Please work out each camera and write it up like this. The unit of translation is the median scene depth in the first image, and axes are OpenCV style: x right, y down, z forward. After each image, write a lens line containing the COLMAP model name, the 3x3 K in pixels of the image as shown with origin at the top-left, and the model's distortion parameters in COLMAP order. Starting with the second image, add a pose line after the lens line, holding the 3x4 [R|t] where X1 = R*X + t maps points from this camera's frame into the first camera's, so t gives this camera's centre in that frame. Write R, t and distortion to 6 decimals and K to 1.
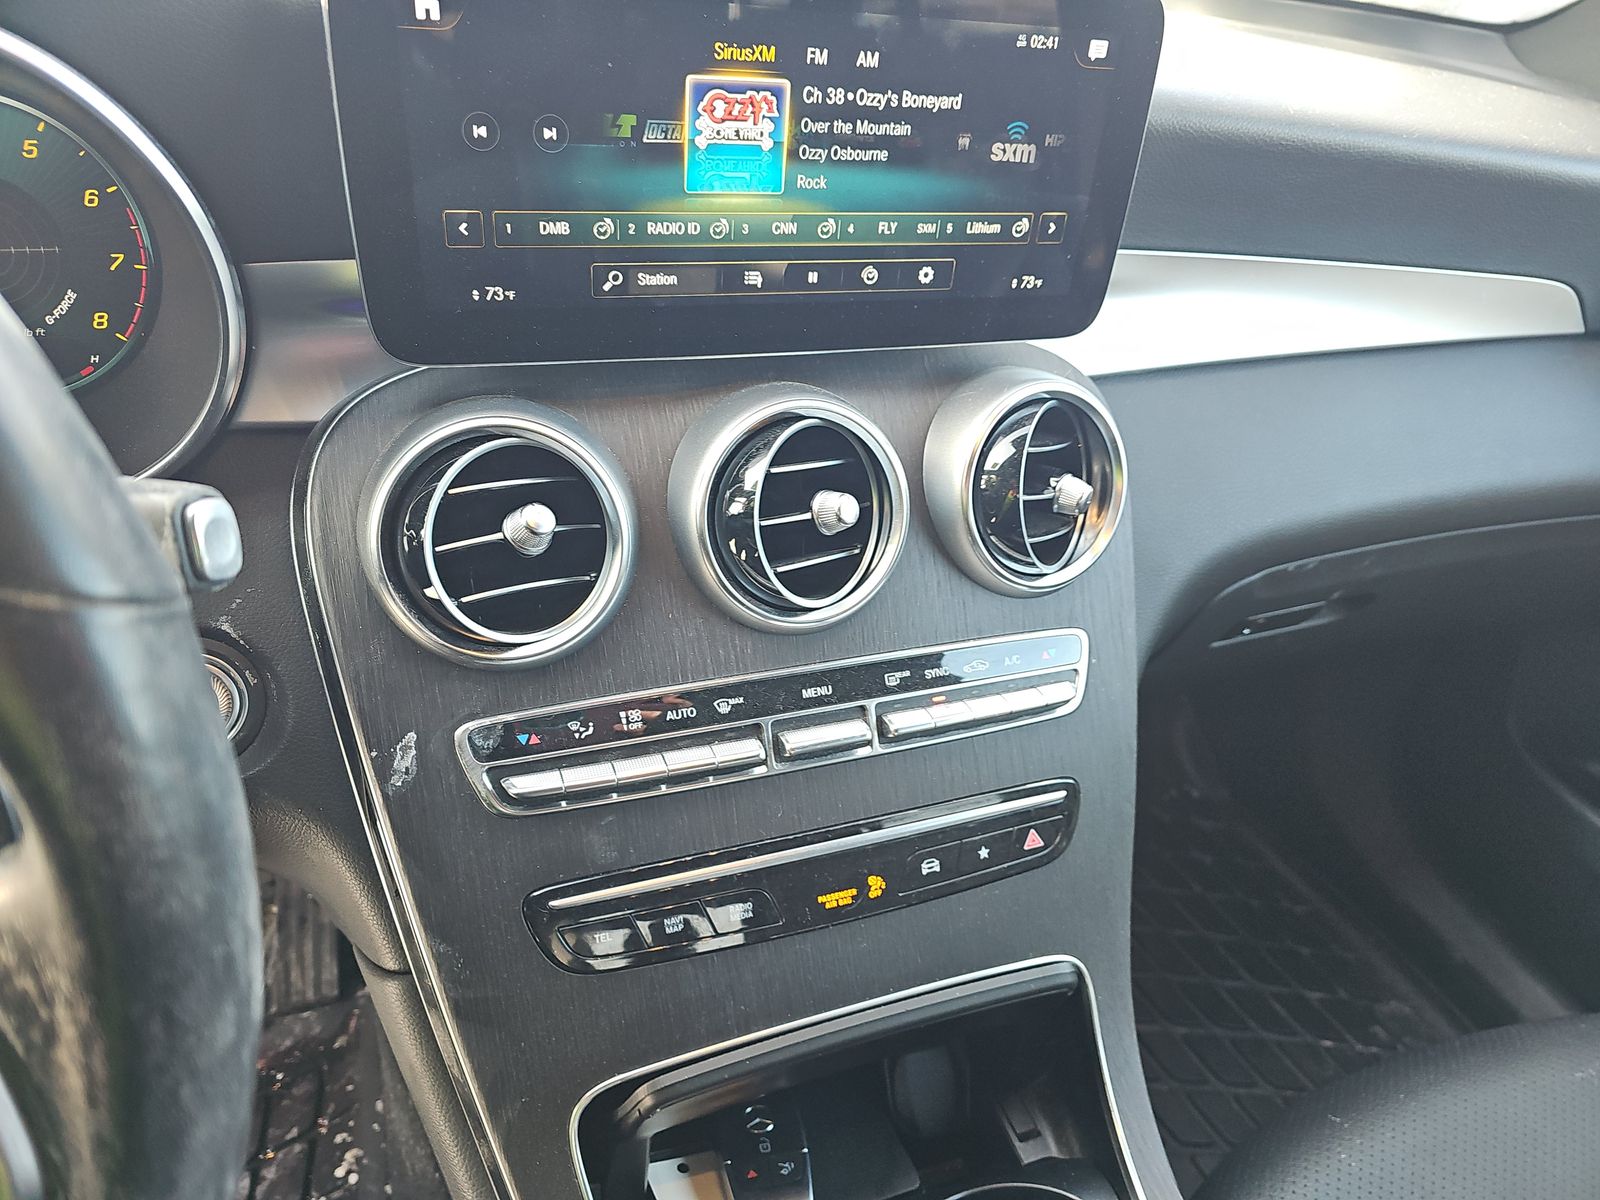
lens RADIAL K [[1057.4, 0, 797.6], [0, 1057.4, 609.0], [0, 0, 1]] dist [0.060766, -0.059686]
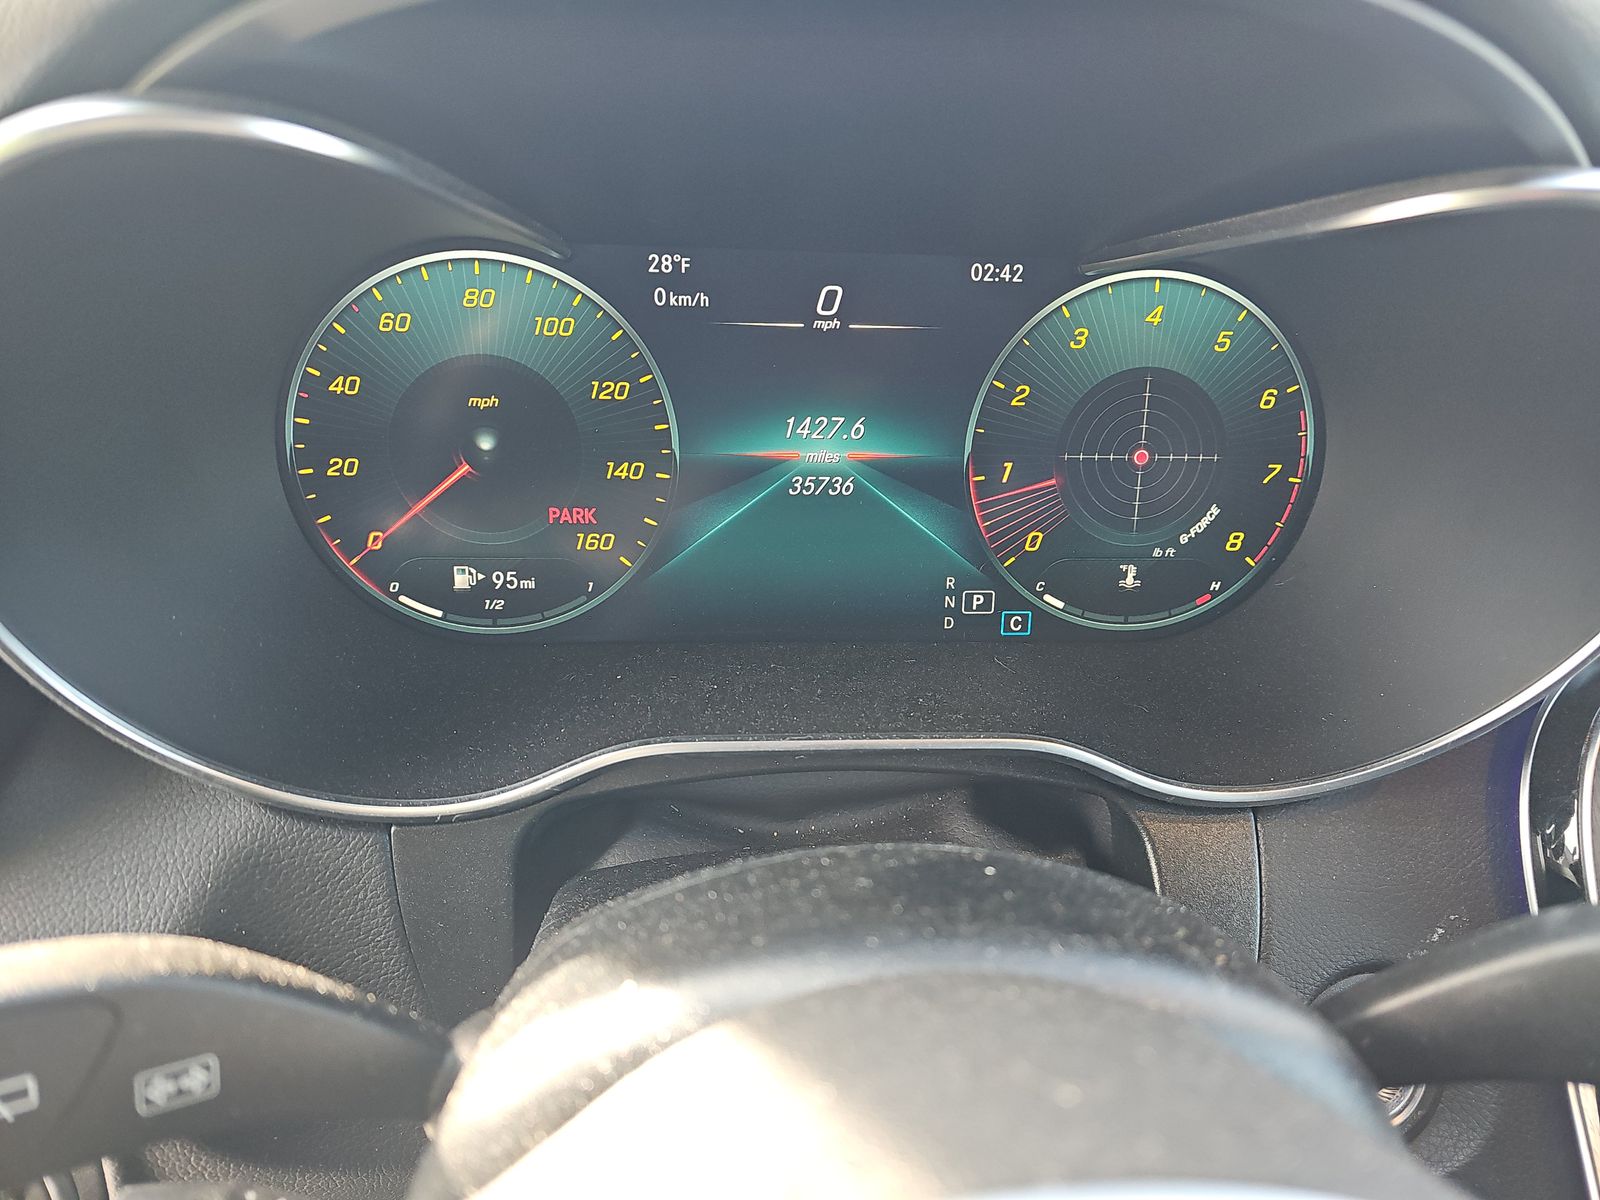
lens RADIAL K [[1057.4, 0, 804.4], [0, 1057.4, 595.2], [0, 0, 1]] dist [0.060766, -0.059686]
pose [[0.961710, 0.081097, -0.261795, -0.758510], [-0.113389, 0.987367, -0.110677, -0.102514], [0.249512, 0.136124, 0.958756, 0.147091]]
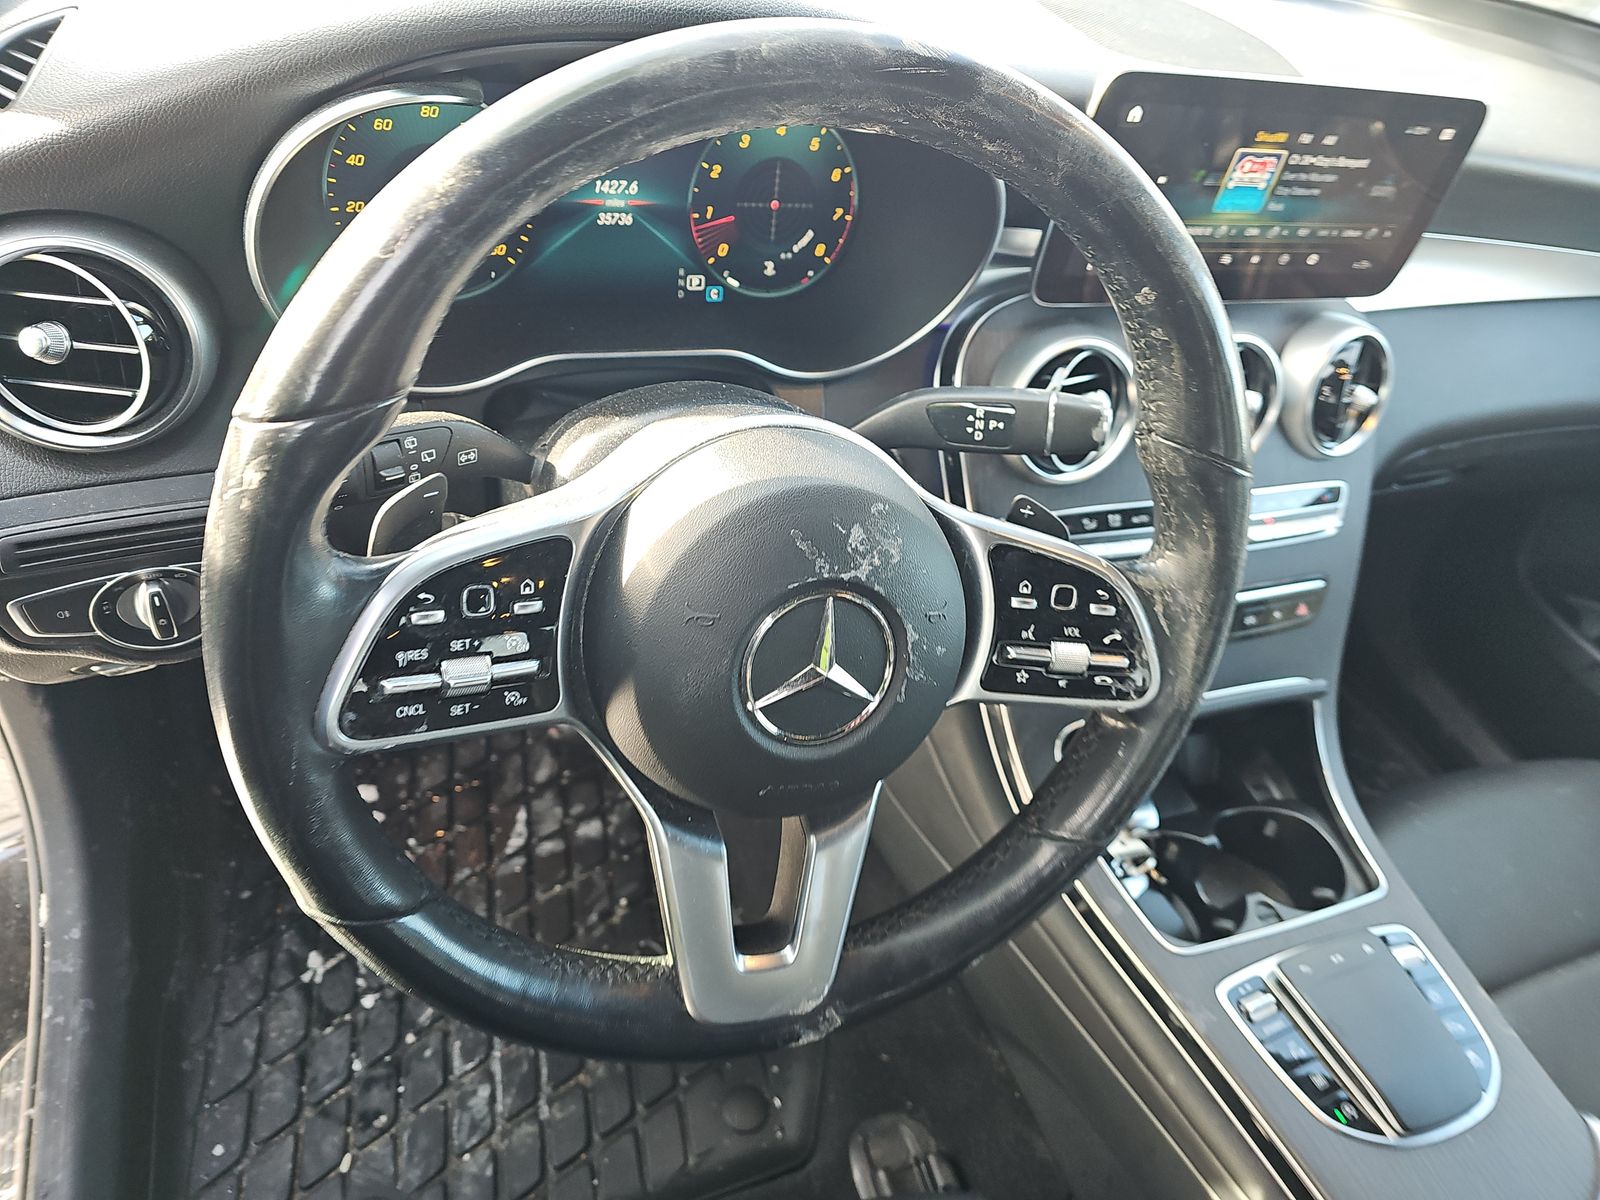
lens RADIAL K [[1085.6, 0, 788.6], [0, 1085.6, 569.0], [0, 0, 1]] dist [0.024804, -0.002718]
pose [[0.995003, 0.068102, 0.073022, -0.793623], [-0.077877, 0.986990, 0.140665, -0.022218], [-0.062492, -0.145649, 0.987361, -0.688256]]
